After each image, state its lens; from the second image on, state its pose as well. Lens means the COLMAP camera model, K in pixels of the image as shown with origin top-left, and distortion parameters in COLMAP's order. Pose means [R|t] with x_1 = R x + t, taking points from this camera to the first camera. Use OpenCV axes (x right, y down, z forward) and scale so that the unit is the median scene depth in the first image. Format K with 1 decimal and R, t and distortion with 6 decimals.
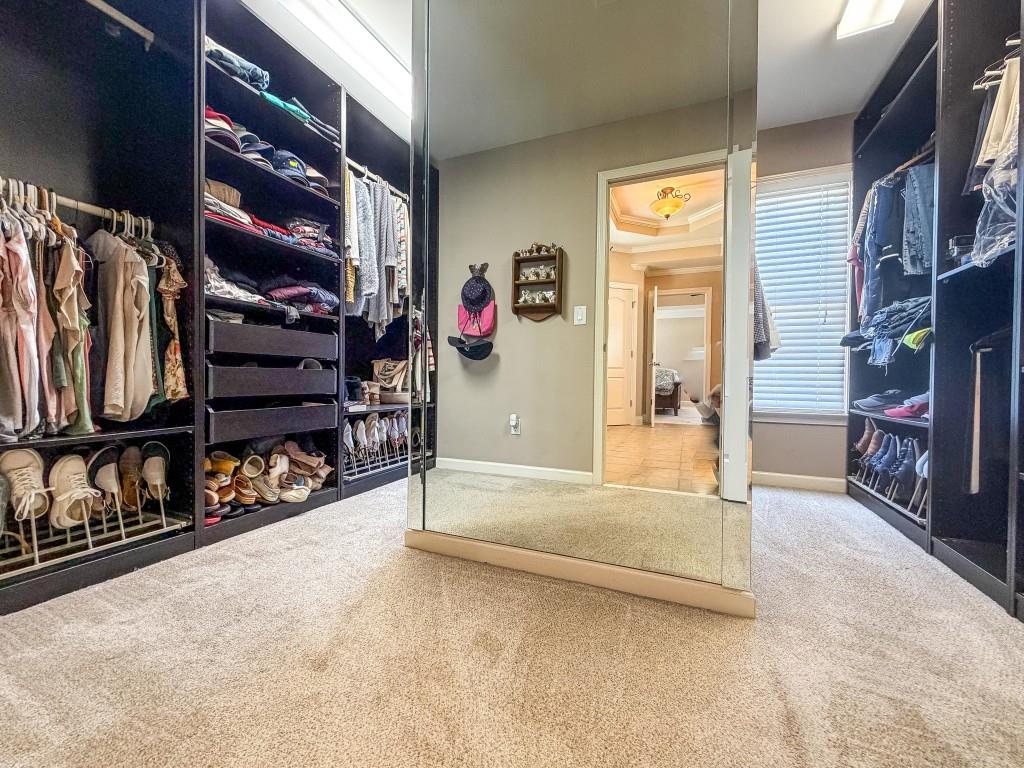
lens RADIAL K [[411.2, 0, 512.0], [0, 411.2, 384.0], [0, 0, 1]] dist [0.002064, 0.000077]
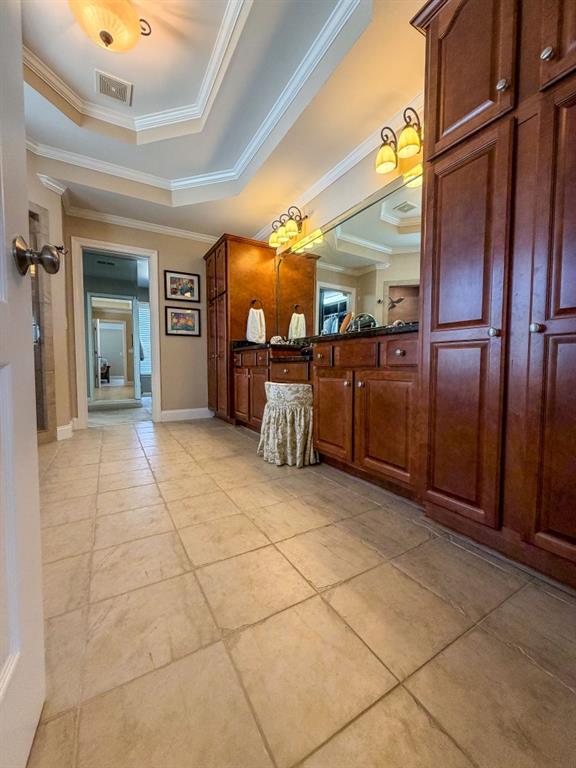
lens RADIAL K [[308.4, 0, 288.0], [0, 308.4, 384.0], [0, 0, 1]] dist [0.002064, 0.000077]
pose [[0.593956, -0.039503, 0.803527, -0.380147], [-0.008313, 0.998439, 0.055231, -0.007314], [-0.804454, -0.039484, 0.592701, -0.755770]]
